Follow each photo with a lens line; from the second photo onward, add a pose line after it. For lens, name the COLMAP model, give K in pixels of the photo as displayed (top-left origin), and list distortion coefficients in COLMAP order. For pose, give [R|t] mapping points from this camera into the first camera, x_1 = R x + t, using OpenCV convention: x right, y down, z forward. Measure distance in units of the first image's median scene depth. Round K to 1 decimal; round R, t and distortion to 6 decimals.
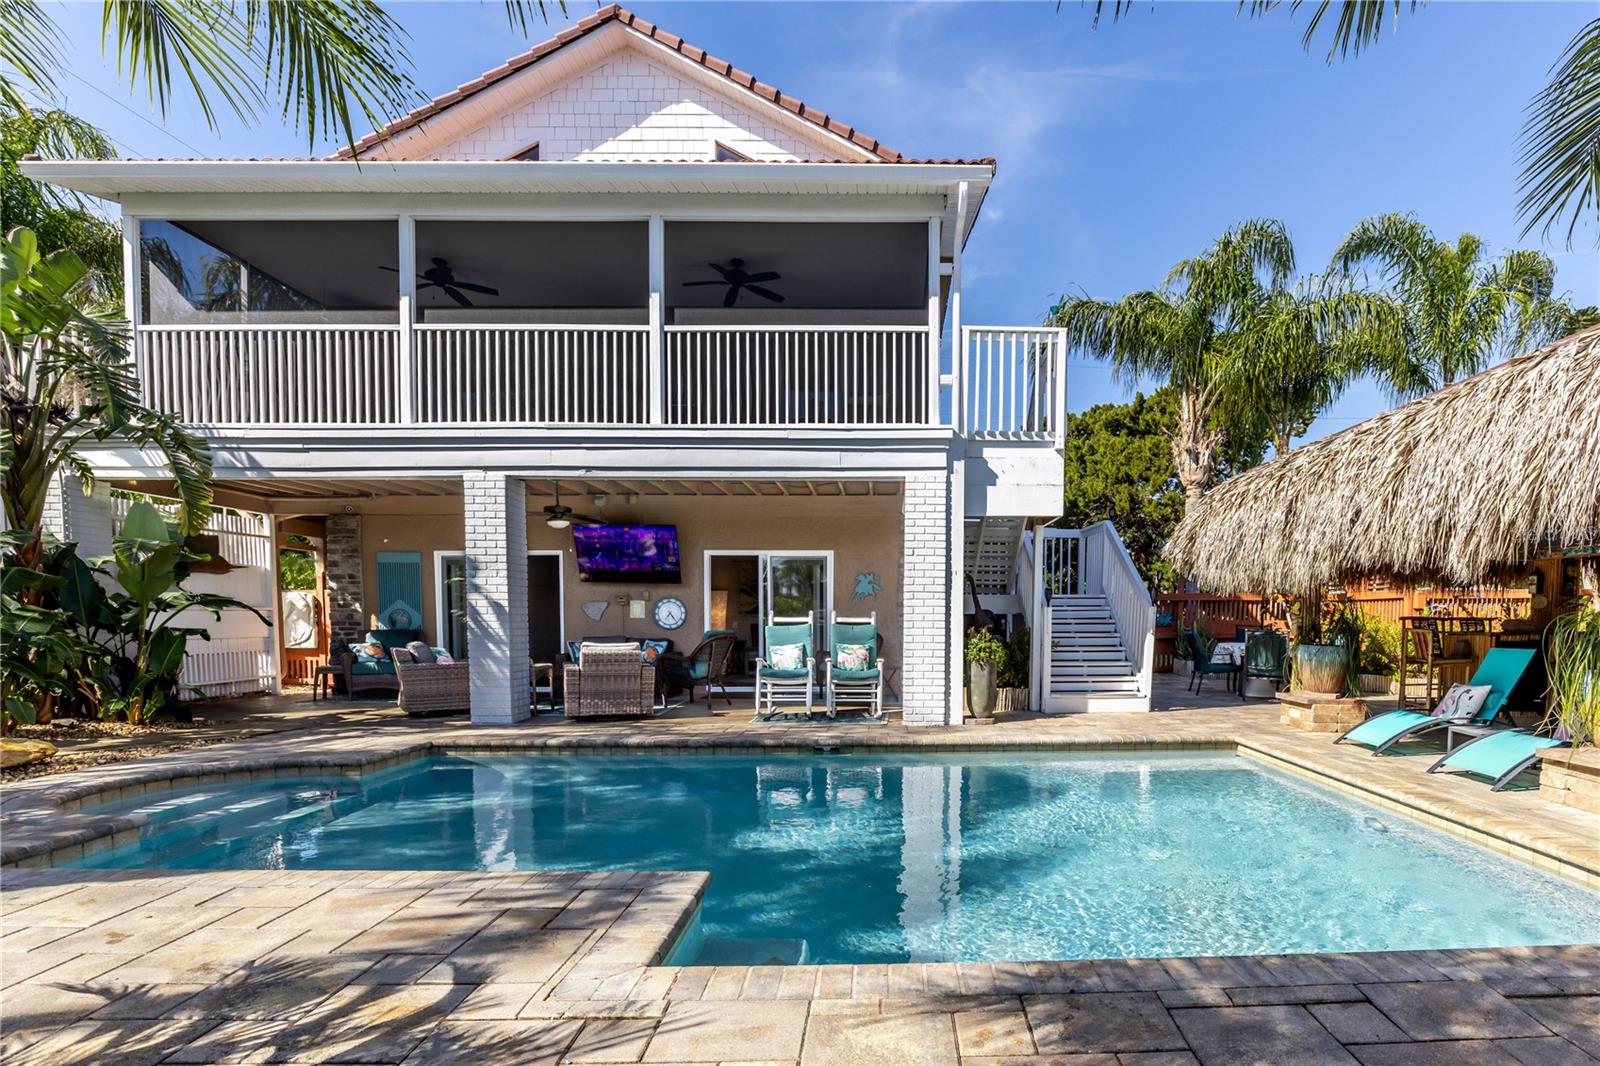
lens RADIAL K [[863.4, 0, 844.0], [0, 863.4, 659.0], [0, 0, 1]] dist [-0.008097, 0.002697]
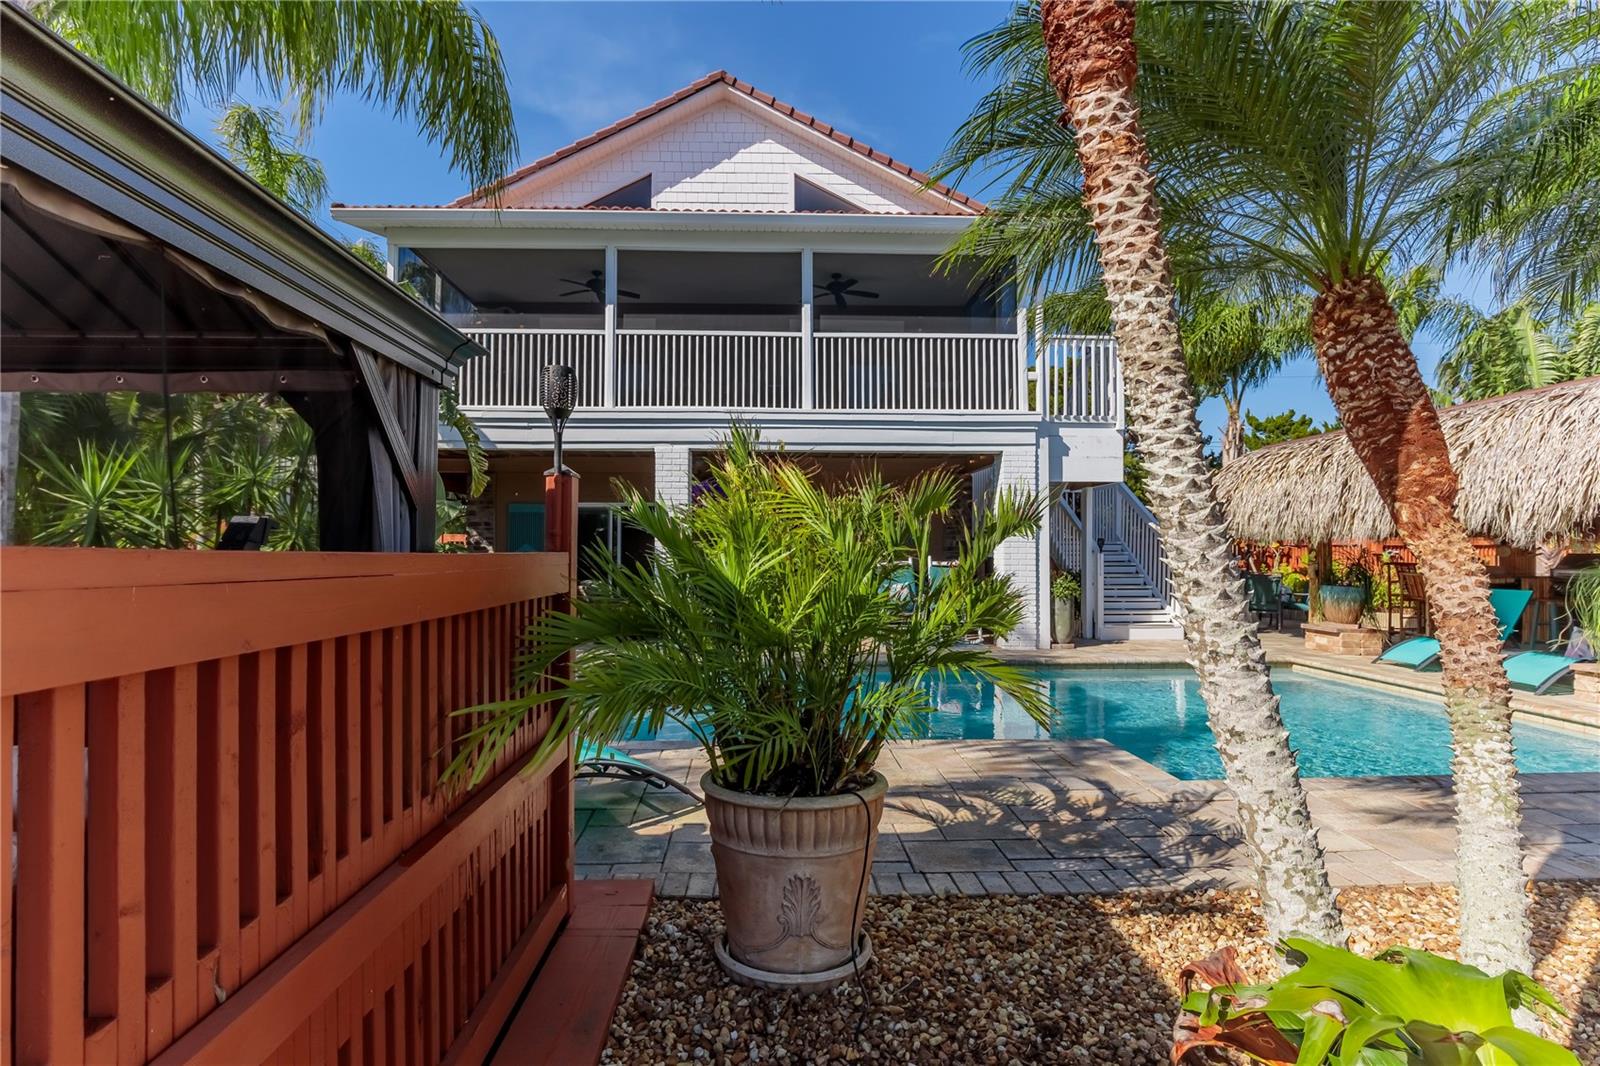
lens RADIAL K [[770.1, 0, 838.3], [0, 770.1, 532.5], [0, 0, 1]] dist [-0.006207, 0.001440]
pose [[0.999893, 0.004074, 0.014015, -0.183832], [-0.002957, 0.996885, -0.078818, -0.002701], [-0.014292, 0.078768, 0.996790, -0.110051]]
